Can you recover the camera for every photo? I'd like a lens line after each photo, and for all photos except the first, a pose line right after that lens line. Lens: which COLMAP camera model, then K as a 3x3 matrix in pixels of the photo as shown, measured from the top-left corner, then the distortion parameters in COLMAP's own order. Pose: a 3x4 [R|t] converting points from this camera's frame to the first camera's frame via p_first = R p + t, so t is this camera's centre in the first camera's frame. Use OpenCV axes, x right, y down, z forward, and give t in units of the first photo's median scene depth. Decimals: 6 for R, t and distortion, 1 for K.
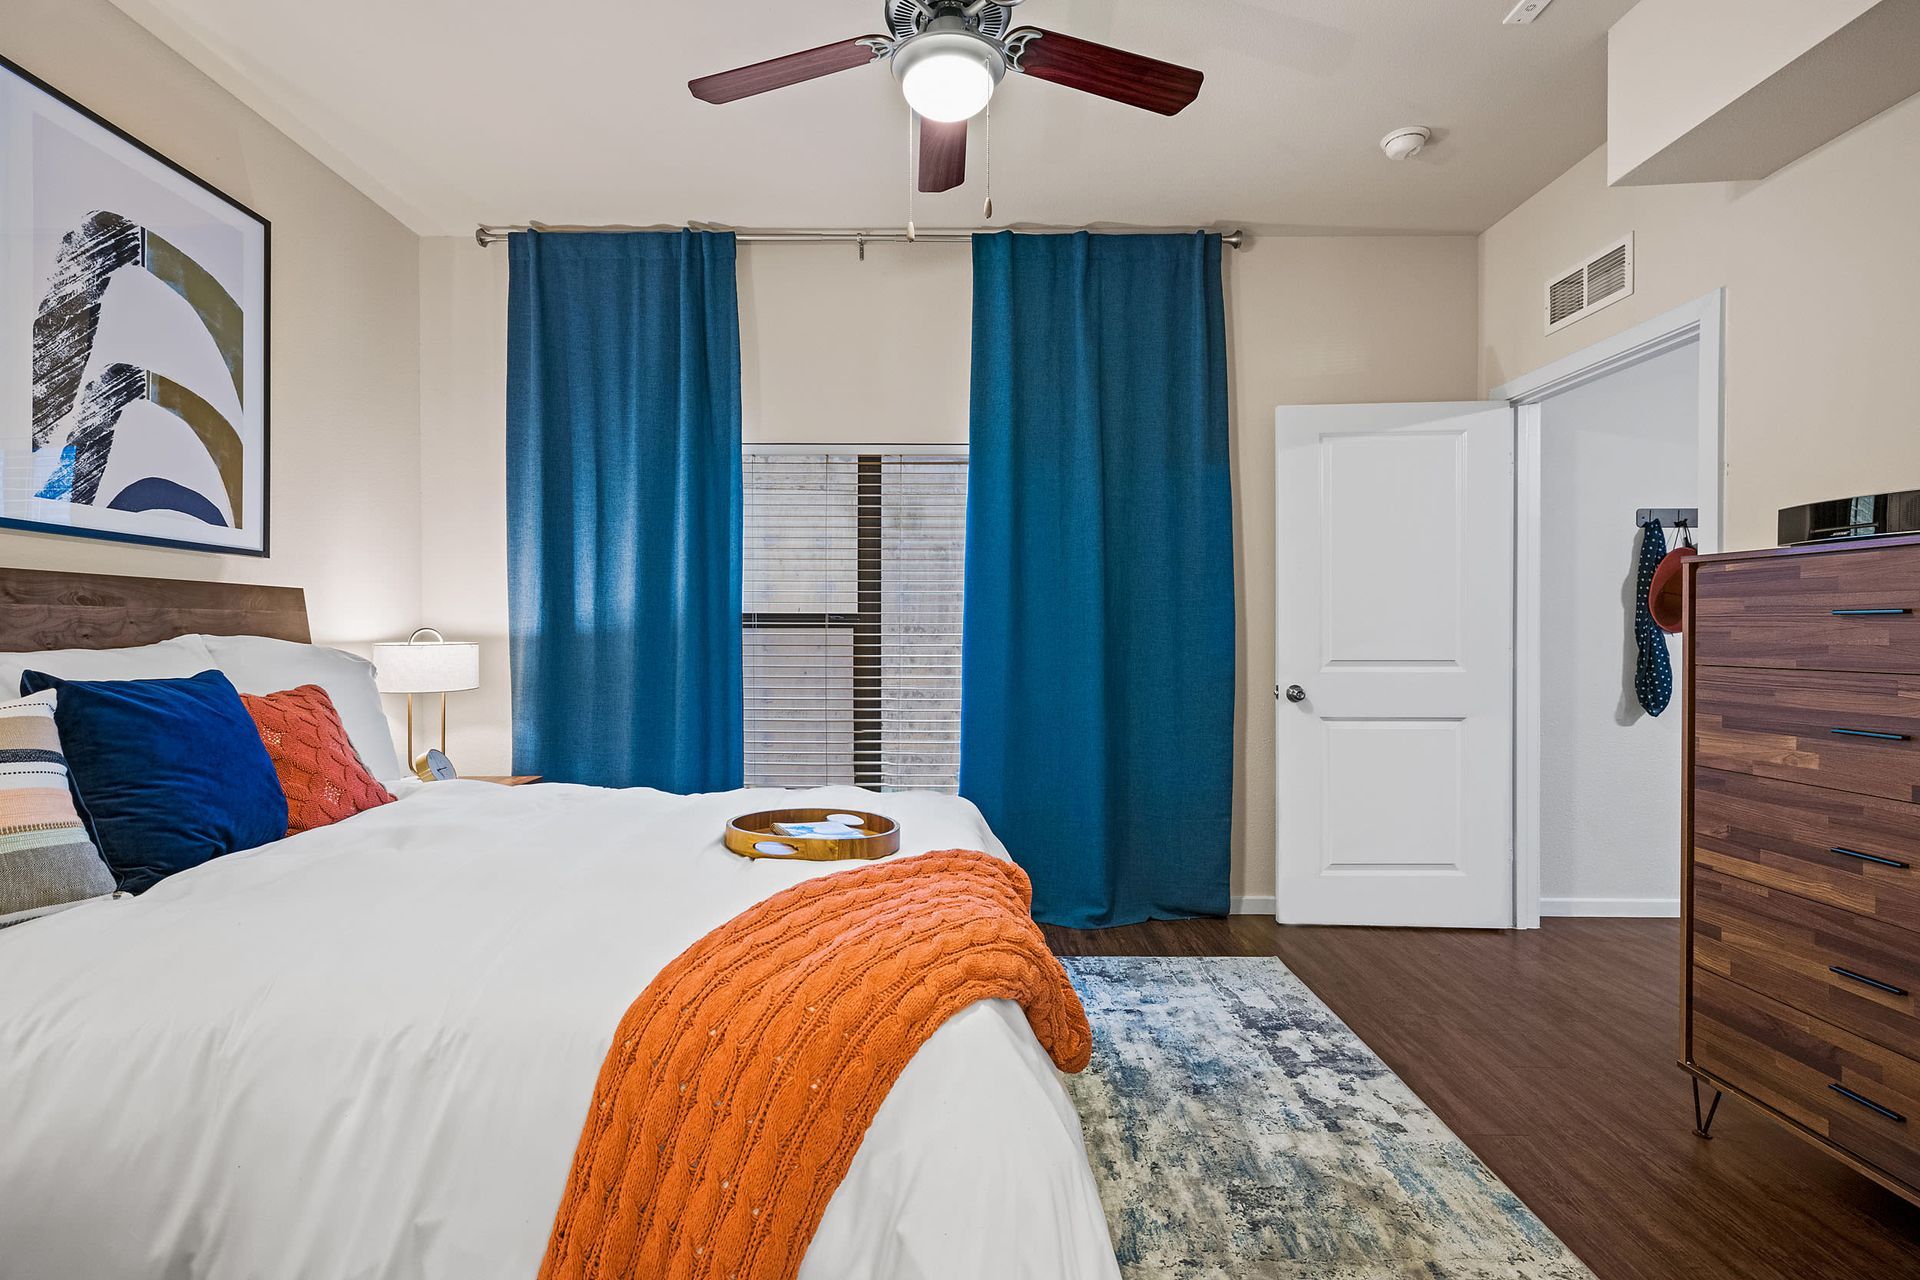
lens RADIAL K [[869.4, 0, 946.8], [0, 869.4, 639.7], [0, 0, 1]] dist [0.010531, -0.001274]
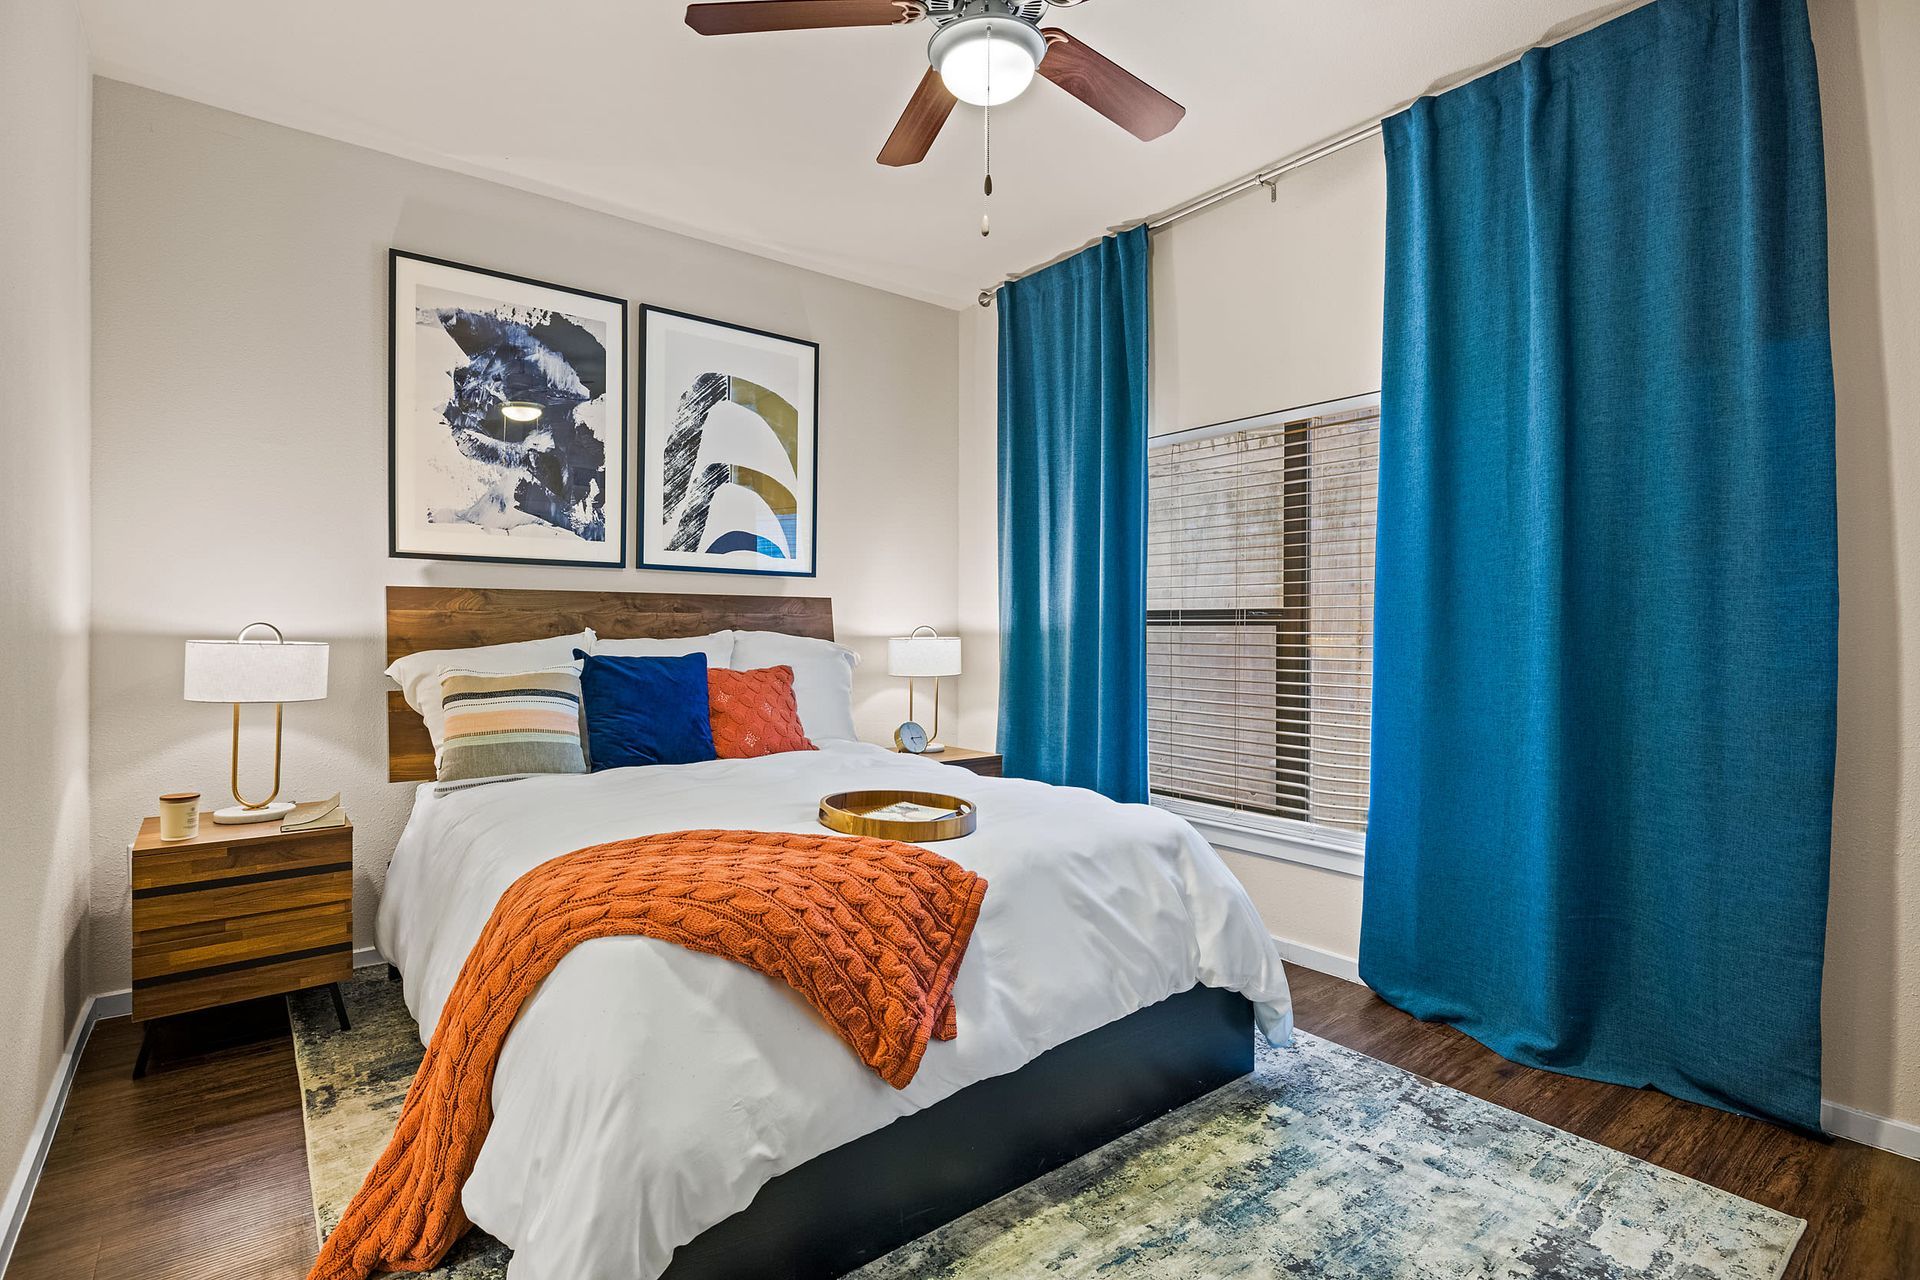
lens RADIAL K [[931.3, 0, 964.6], [0, 931.3, 629.9], [0, 0, 1]] dist [0.002841, 0.000833]
pose [[0.620760, 0.000855, -0.784001, 0.595352], [-0.009629, 0.999932, -0.006534, 0.000304], [0.783942, 0.011605, 0.620726, 0.251350]]
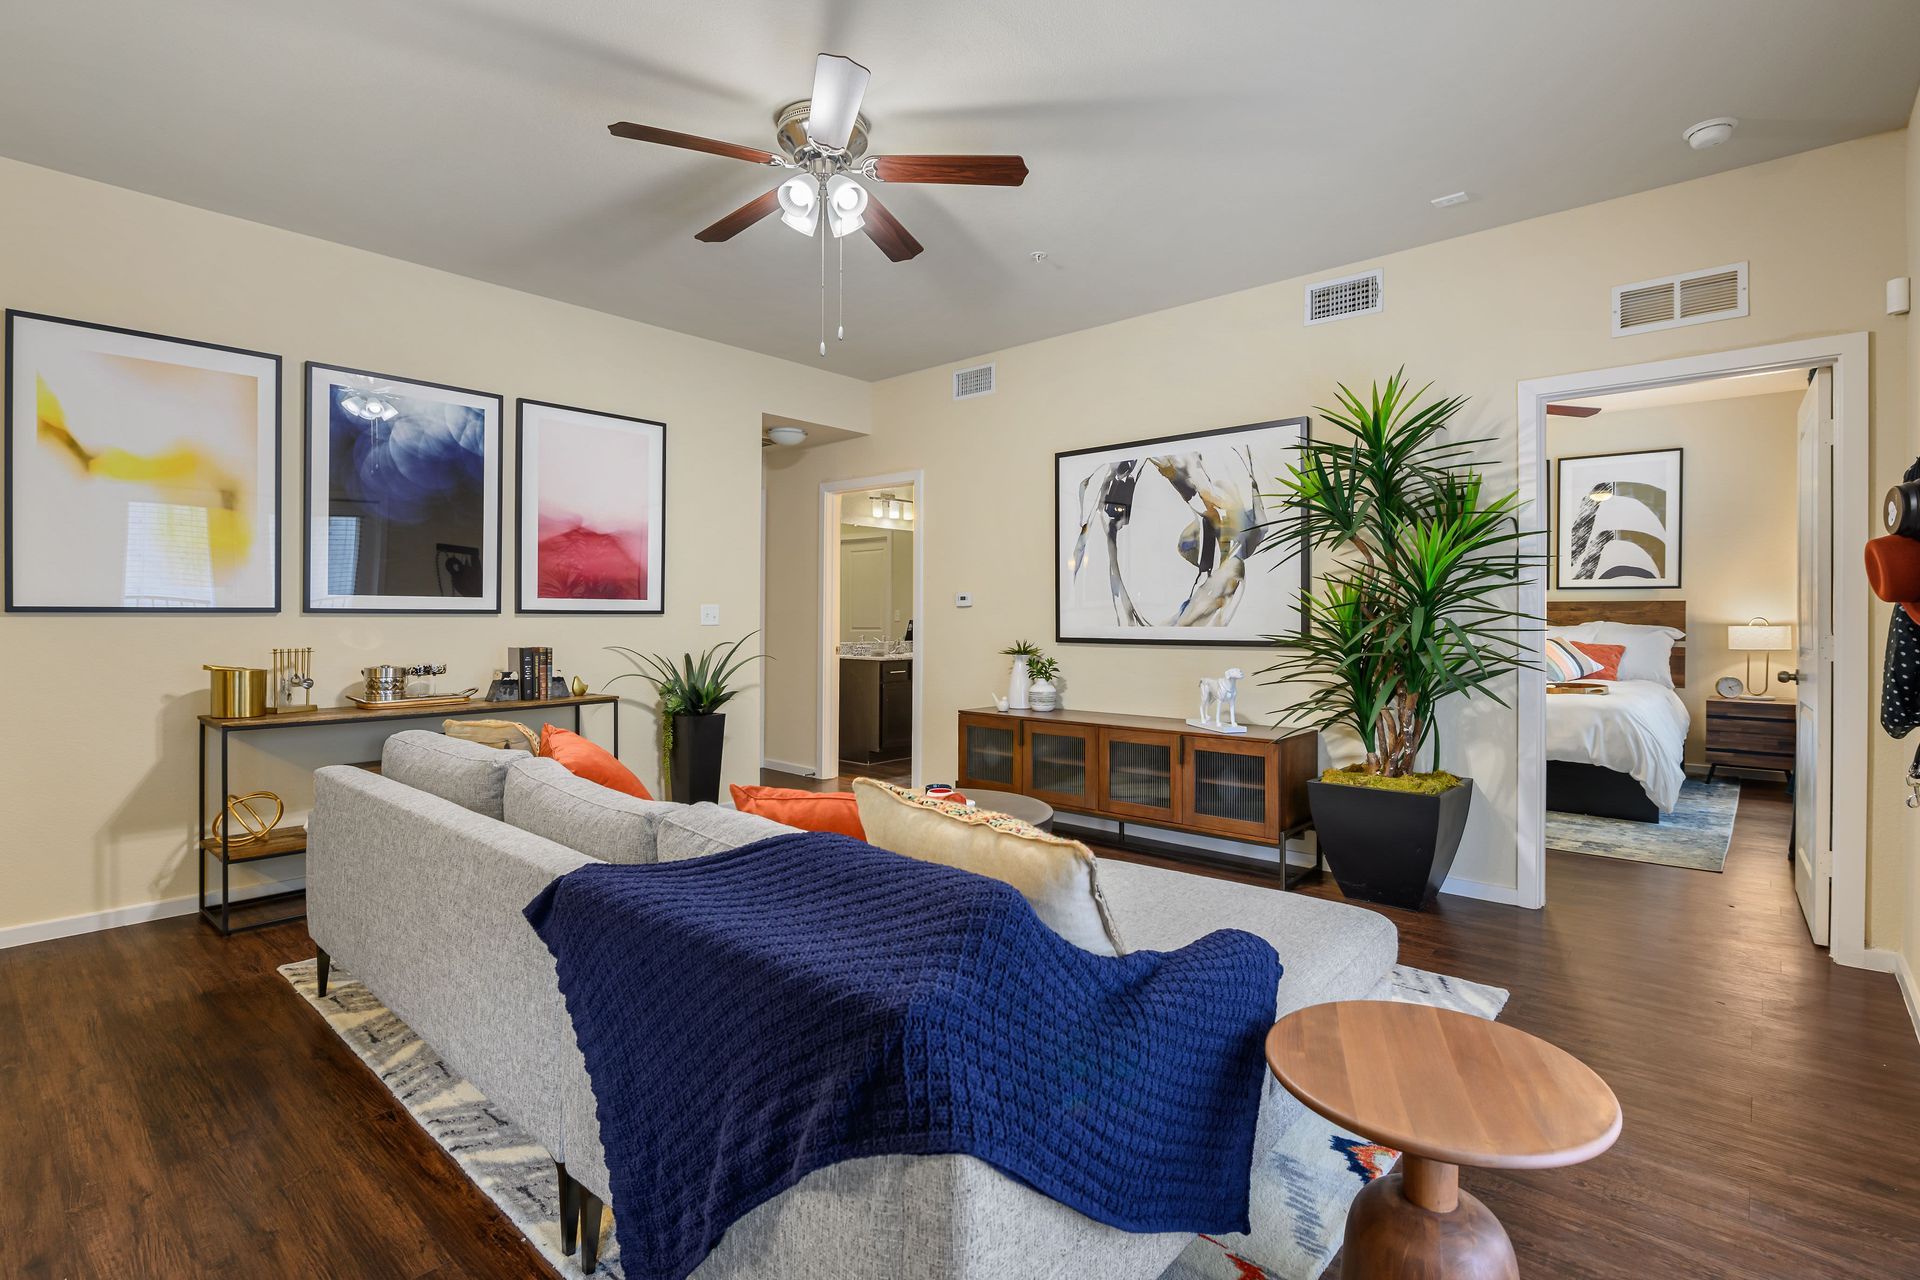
lens RADIAL K [[931.3, 0, 963.7], [0, 931.3, 621.7], [0, 0, 1]] dist [0.002841, 0.000833]
pose [[-0.674529, -0.000090, -0.738249, 2.502897], [-0.012124, 0.999866, 0.010956, -0.007729], [0.738149, 0.016341, -0.674440, 1.315652]]
